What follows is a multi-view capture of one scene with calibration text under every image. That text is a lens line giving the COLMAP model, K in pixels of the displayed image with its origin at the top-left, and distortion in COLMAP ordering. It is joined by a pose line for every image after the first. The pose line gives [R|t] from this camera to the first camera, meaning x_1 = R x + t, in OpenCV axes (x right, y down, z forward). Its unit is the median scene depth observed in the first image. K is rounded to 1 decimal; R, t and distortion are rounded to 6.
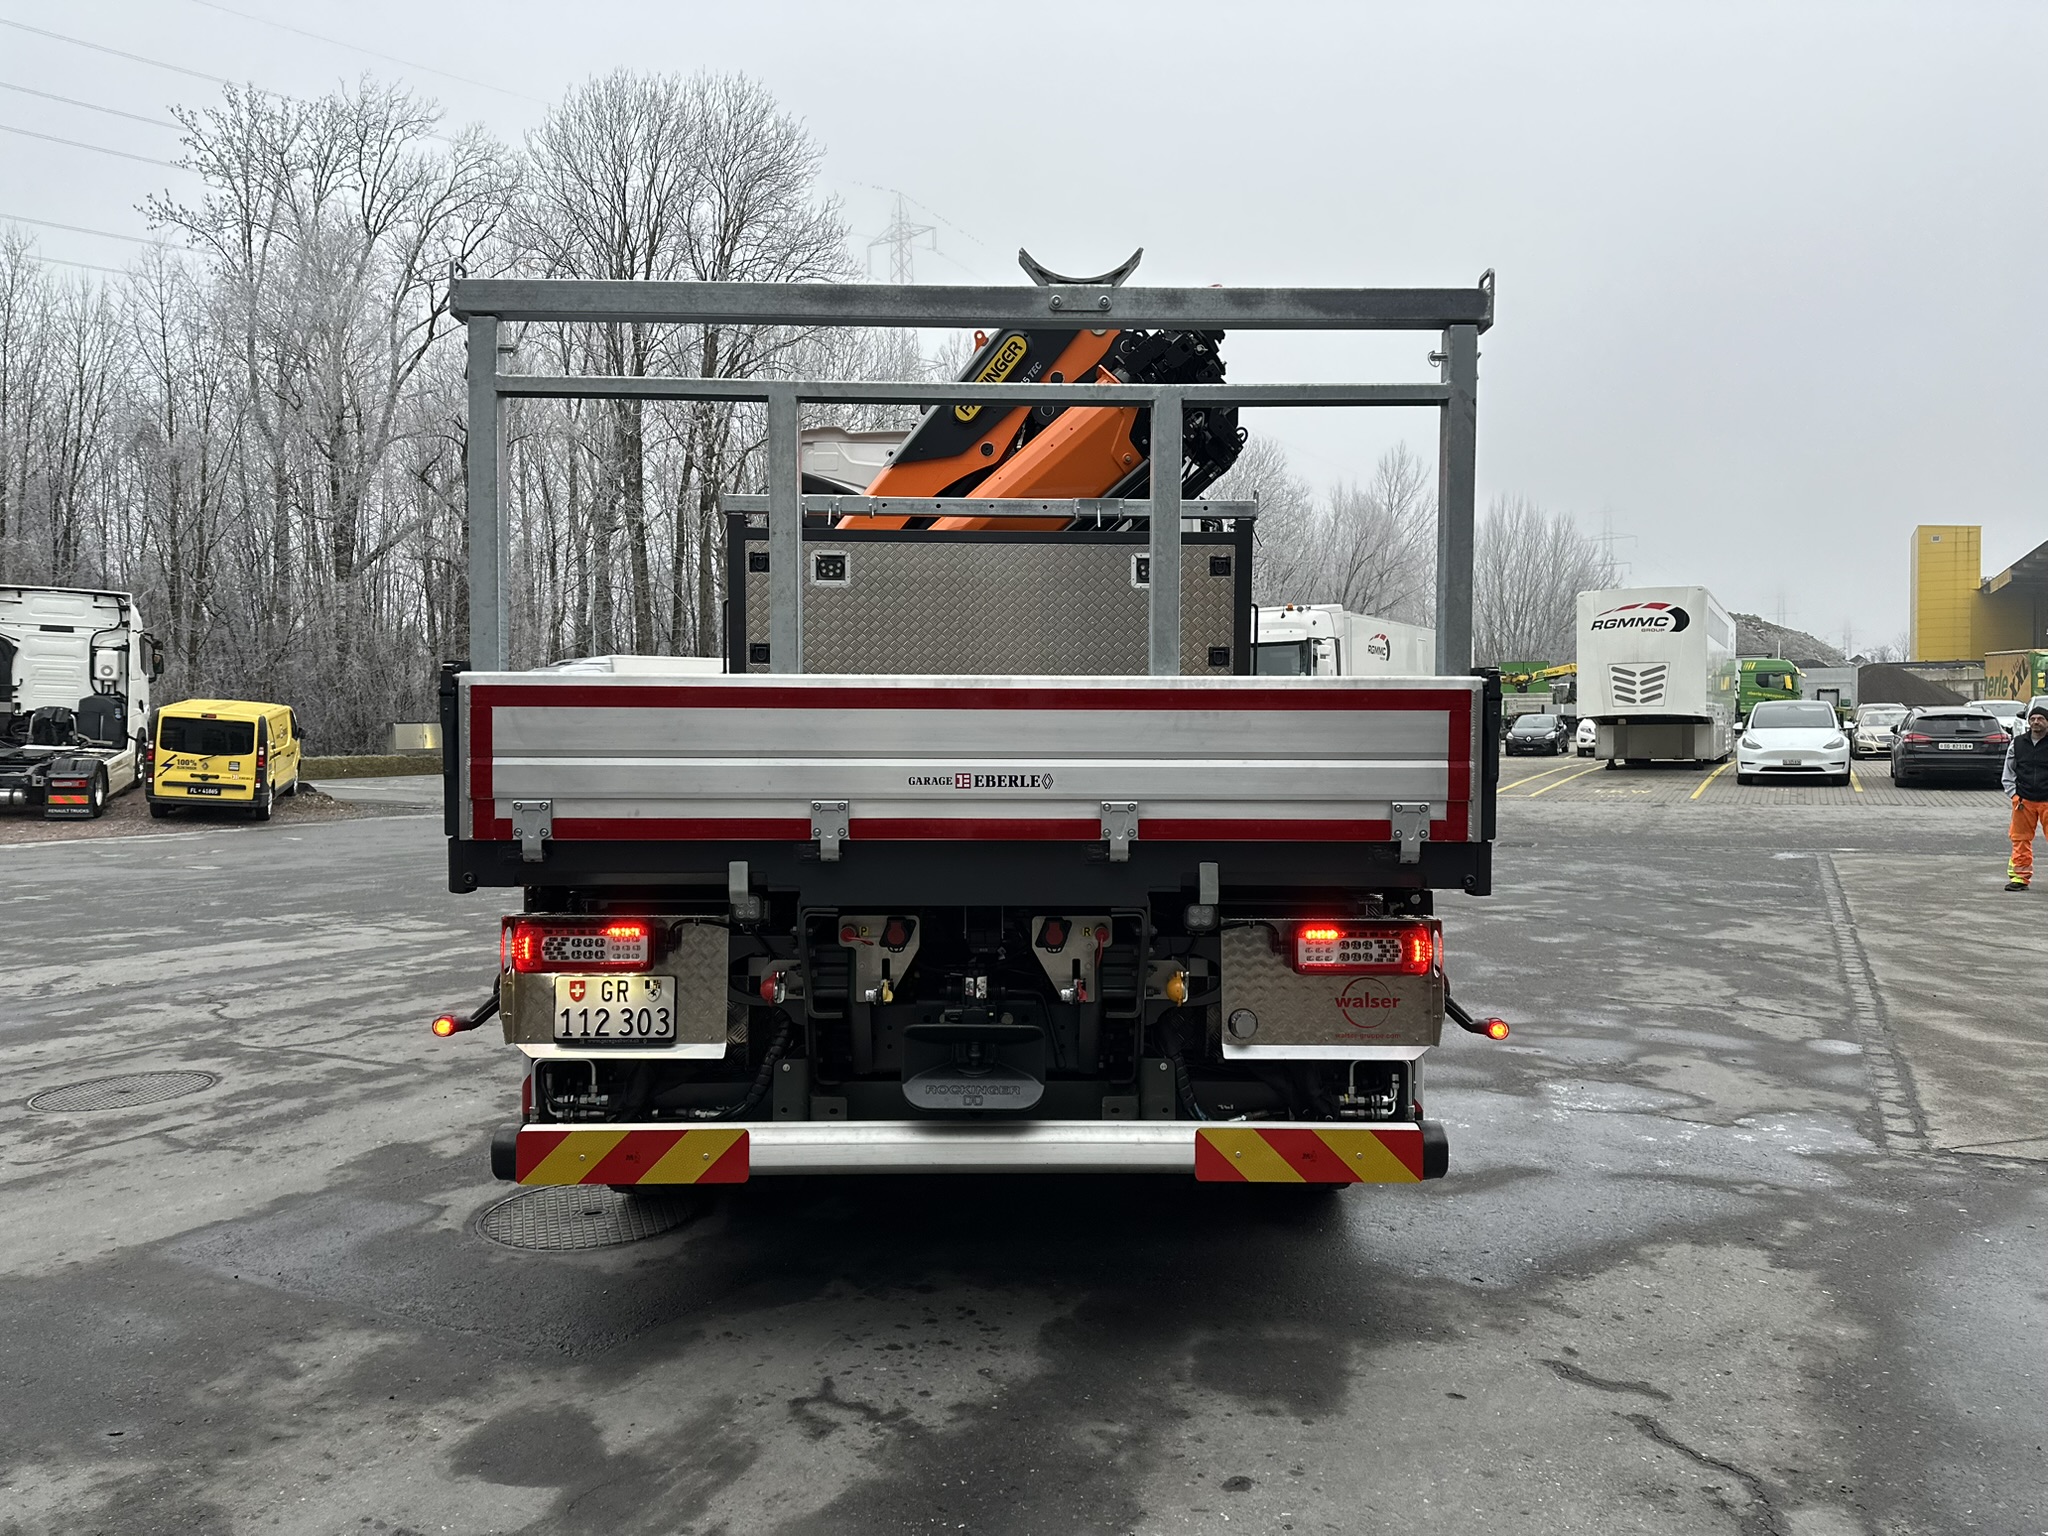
lens RADIAL K [[1433.6, 0, 1027.5], [0, 1433.6, 770.8], [0, 0, 1]] dist [0.037776, -0.040584]
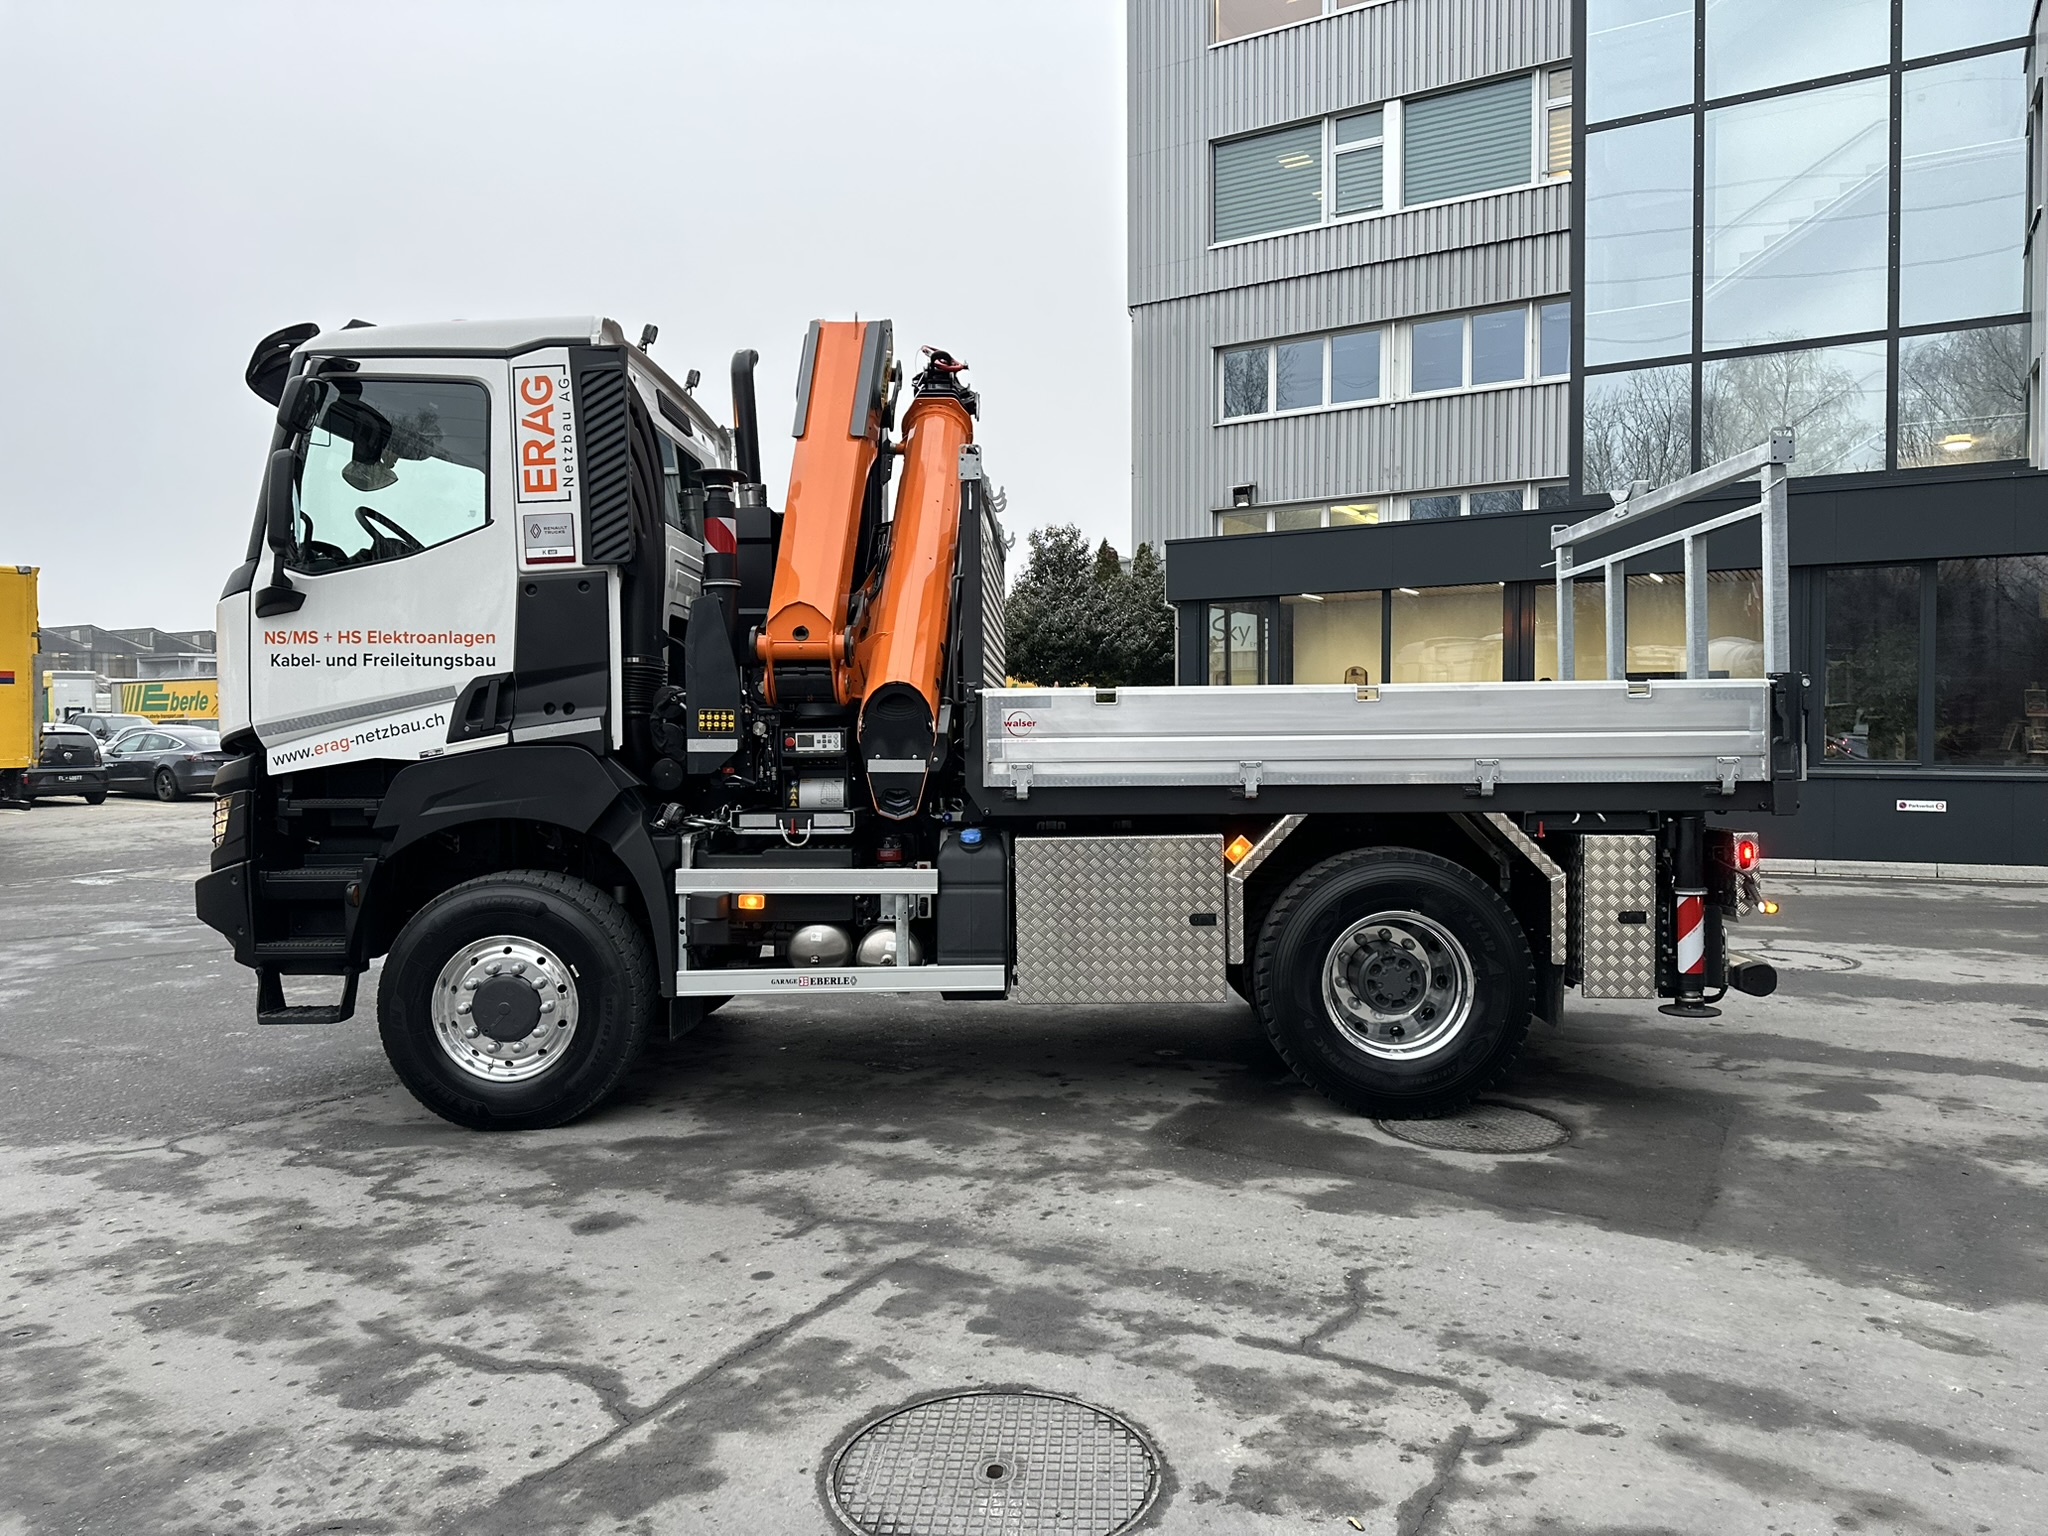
lens RADIAL K [[1433.6, 0, 1019.9], [0, 1433.6, 754.7], [0, 0, 1]] dist [0.037776, -0.040584]
pose [[0.042705, -0.012497, 0.999010, -1.929416], [0.042686, 0.999032, 0.010673, -0.036029], [-0.998175, 0.042188, 0.043198, 1.682926]]
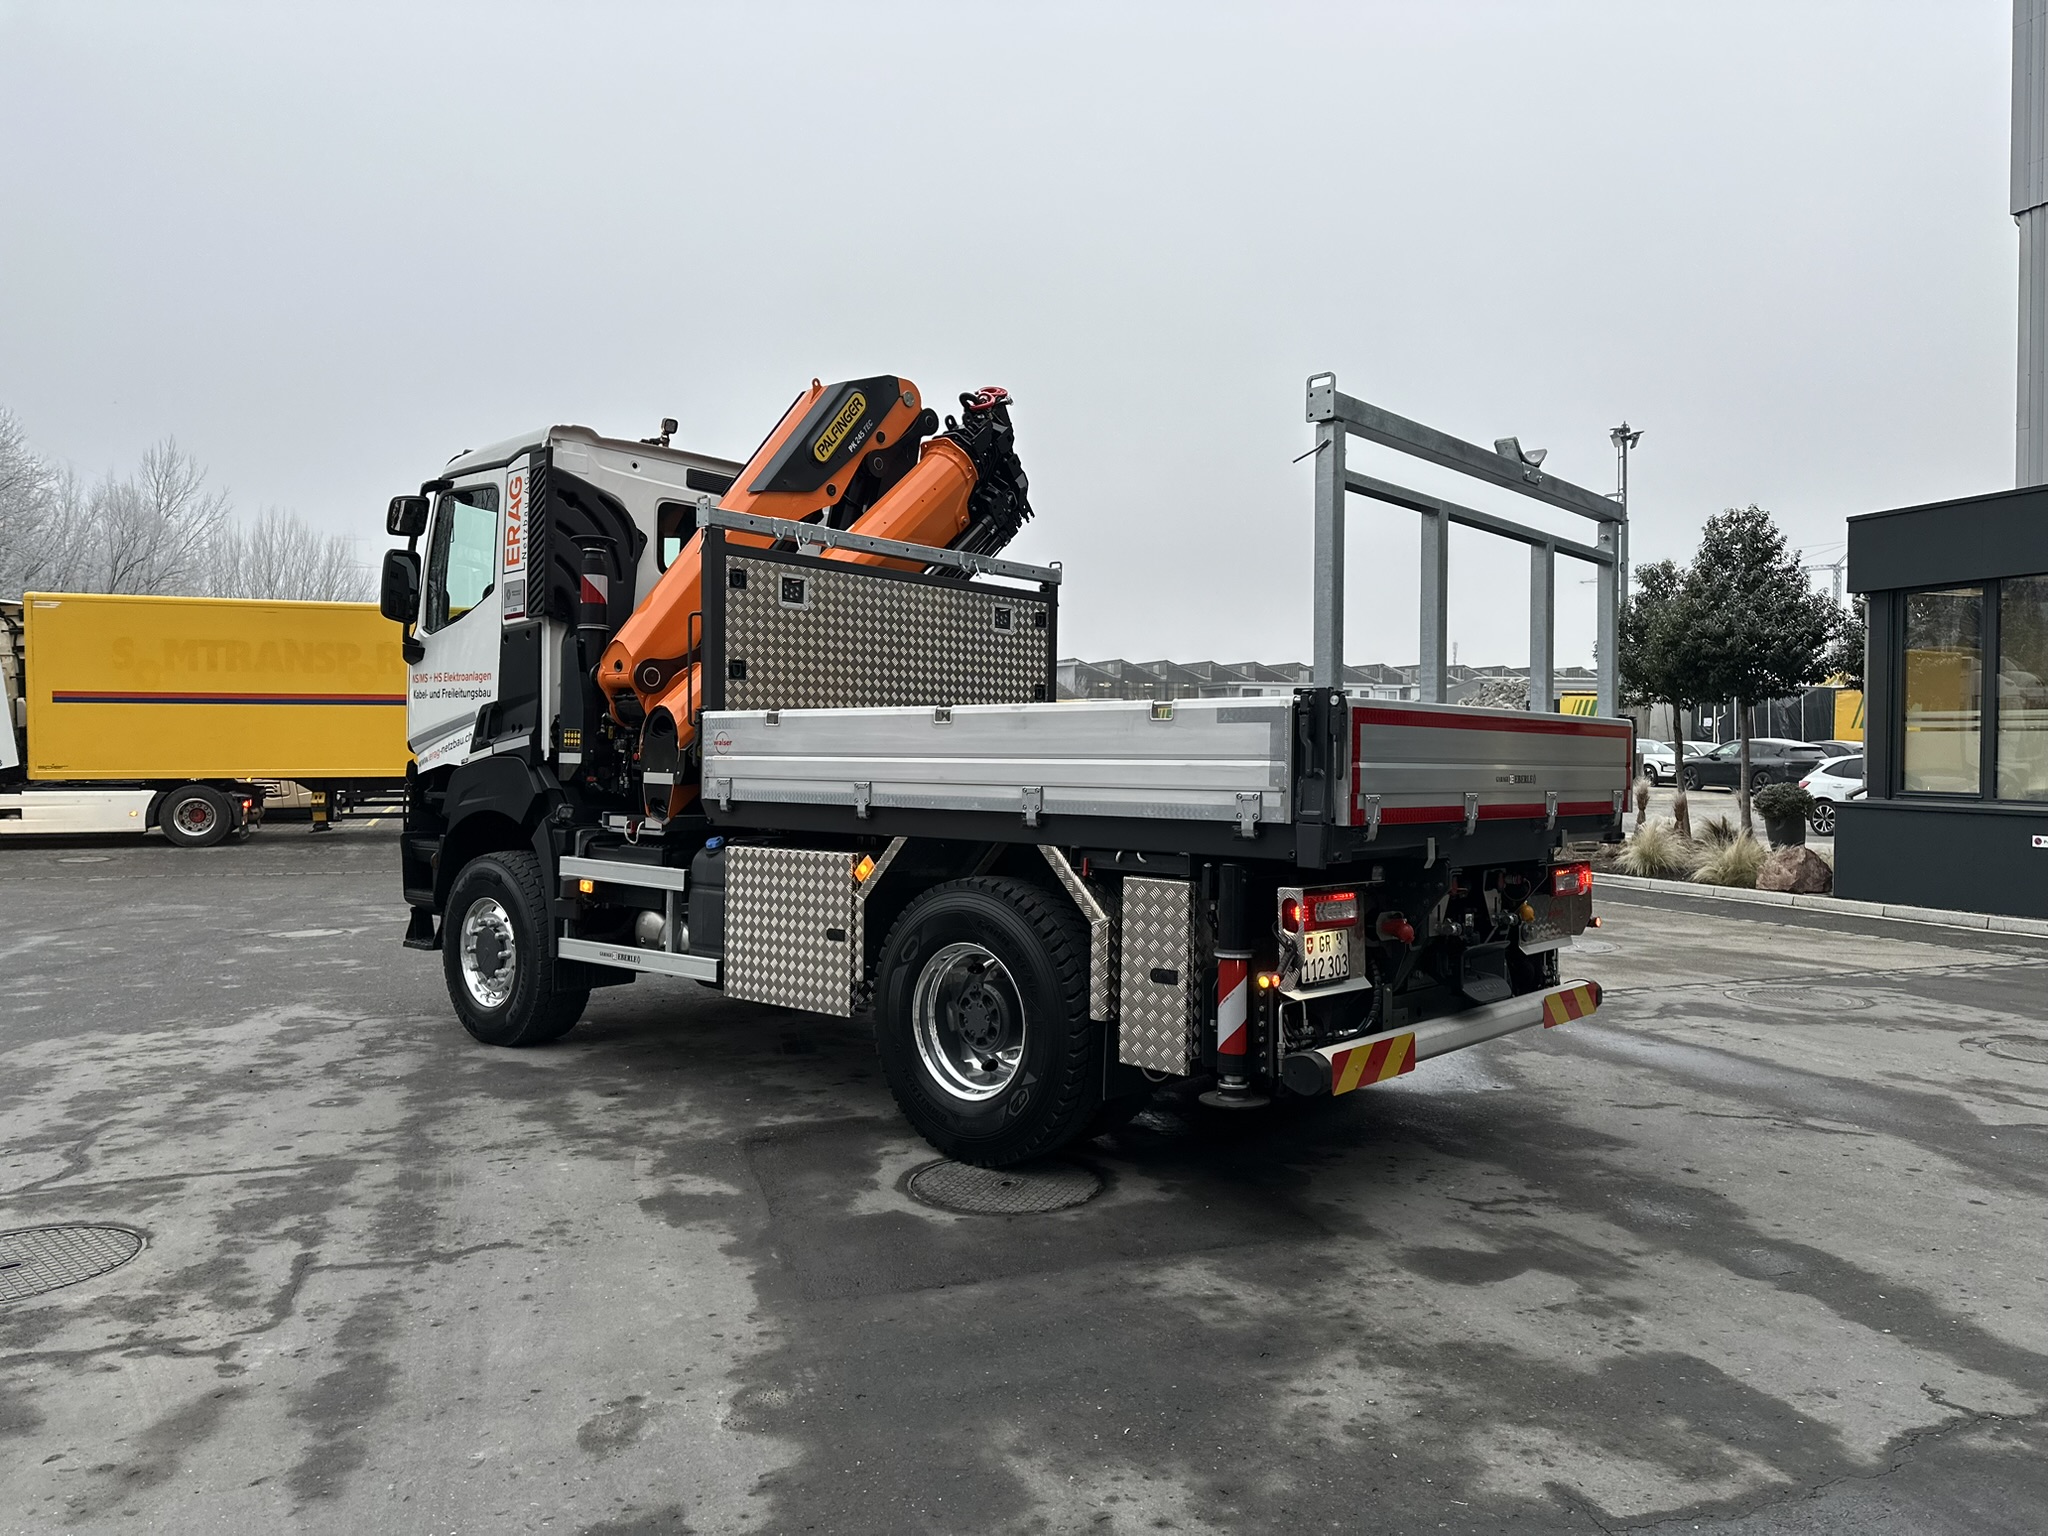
lens RADIAL K [[1433.6, 0, 1022.8], [0, 1433.6, 765.3], [0, 0, 1]] dist [0.037776, -0.040584]
pose [[0.678740, 0.001551, 0.734377, -1.405041], [0.017049, 0.999695, -0.017869, 0.011117], [-0.734181, 0.024649, 0.678507, 0.315663]]
